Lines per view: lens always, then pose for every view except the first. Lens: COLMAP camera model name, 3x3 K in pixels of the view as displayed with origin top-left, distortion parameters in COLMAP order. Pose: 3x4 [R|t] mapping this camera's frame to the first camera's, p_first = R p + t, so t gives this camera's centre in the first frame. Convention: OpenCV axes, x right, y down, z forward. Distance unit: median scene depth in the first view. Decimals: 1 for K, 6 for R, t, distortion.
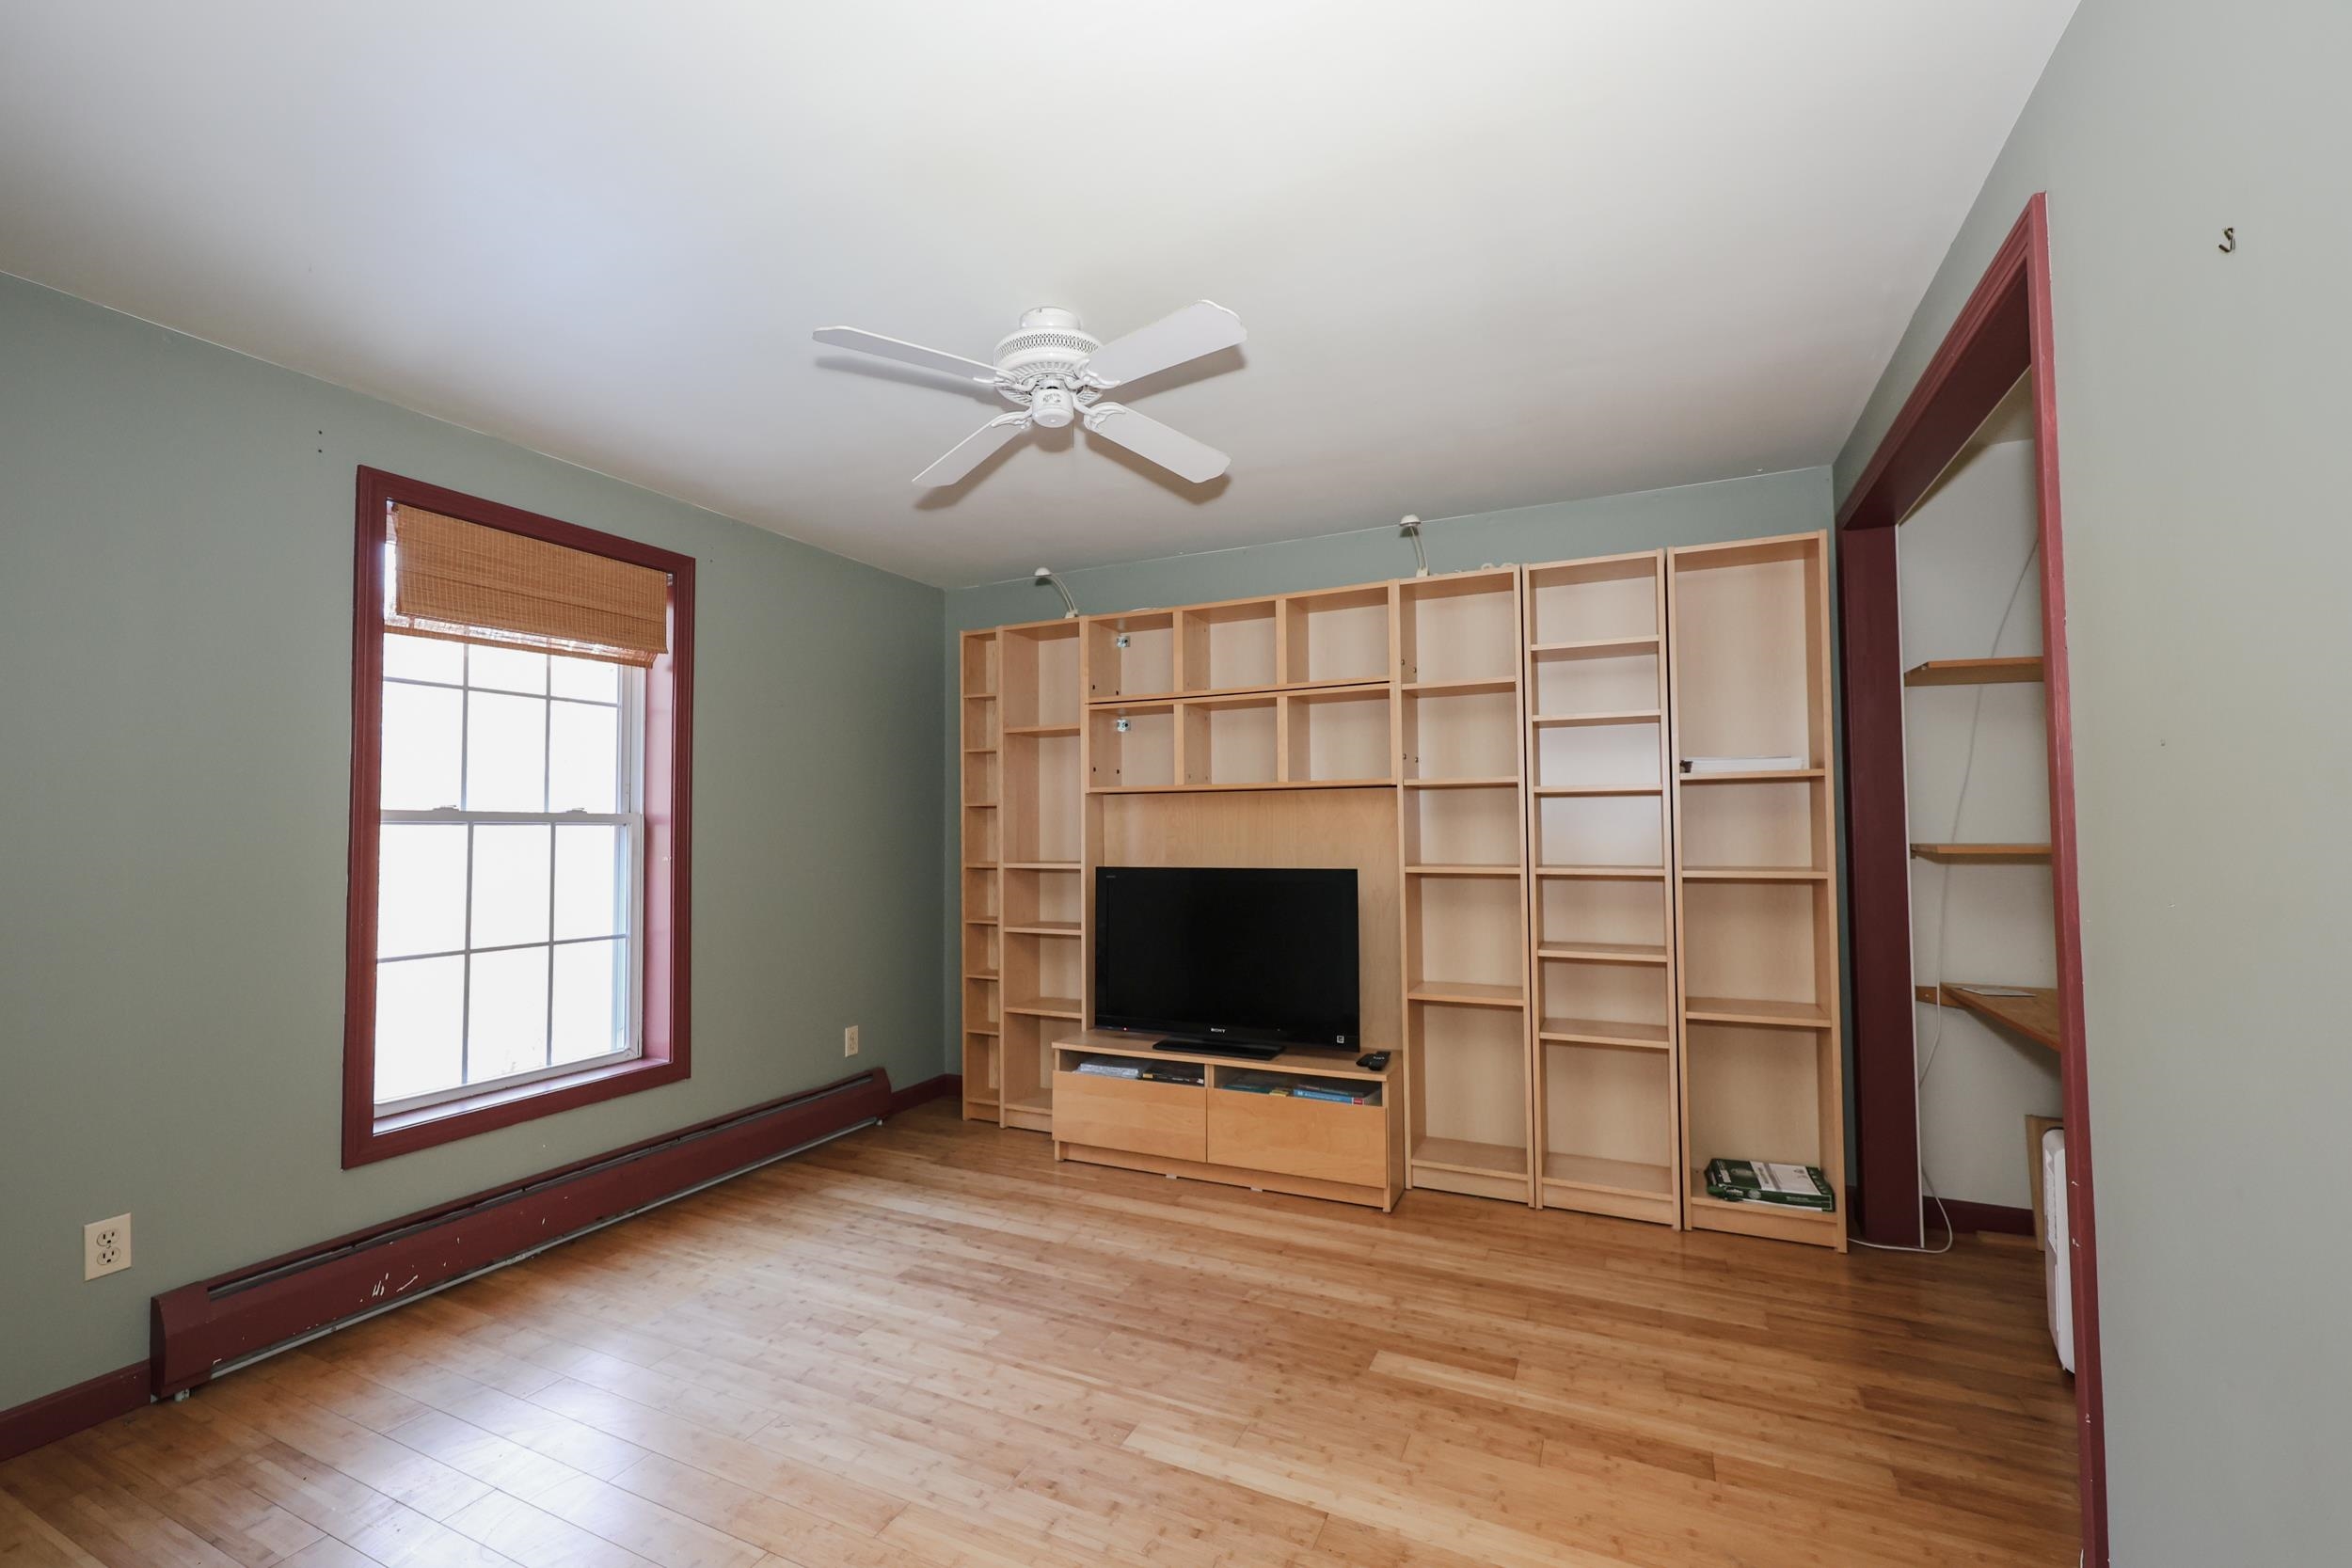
lens RADIAL K [[1005.3, 0, 1159.1], [0, 1005.3, 785.2], [0, 0, 1]] dist [-0.000073, 0.000320]
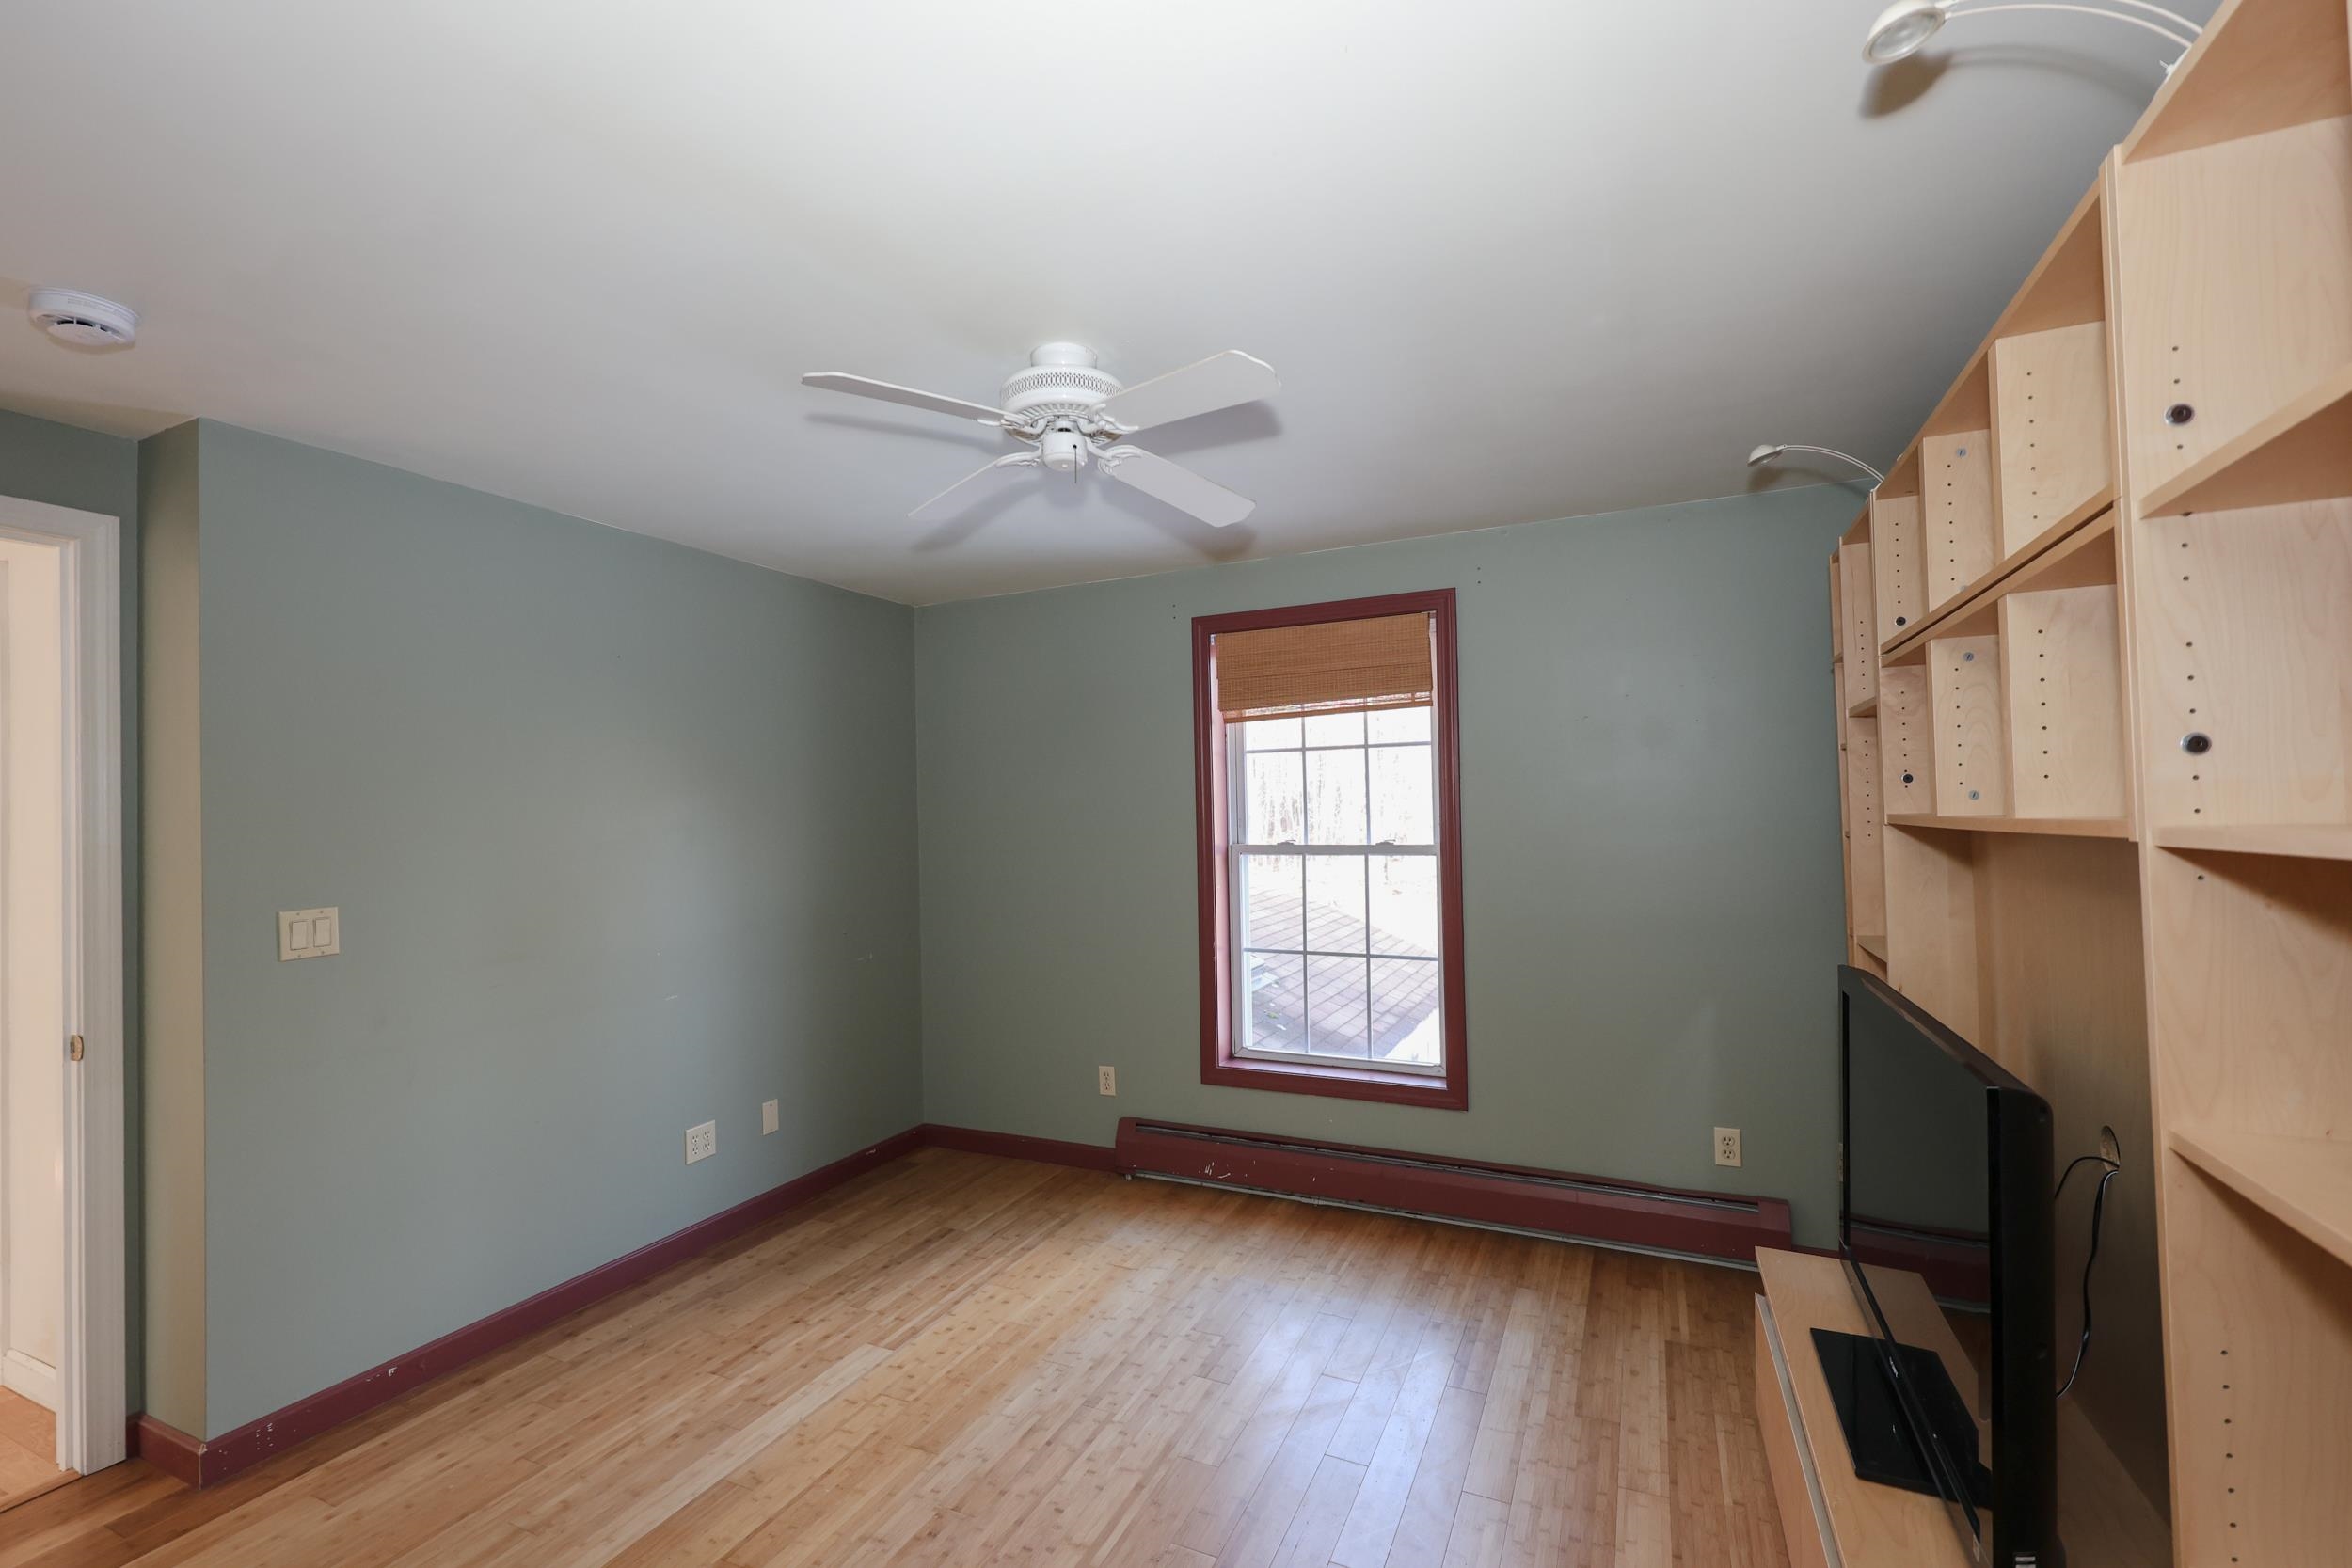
lens RADIAL K [[1005.3, 0, 1159.1], [0, 1005.3, 785.2], [0, 0, 1]] dist [-0.000073, 0.000320]
pose [[0.001630, -0.019602, -0.999807, 0.649465], [0.064047, 0.997757, -0.019458, -0.039264], [0.997946, -0.064003, 0.002881, 0.858970]]
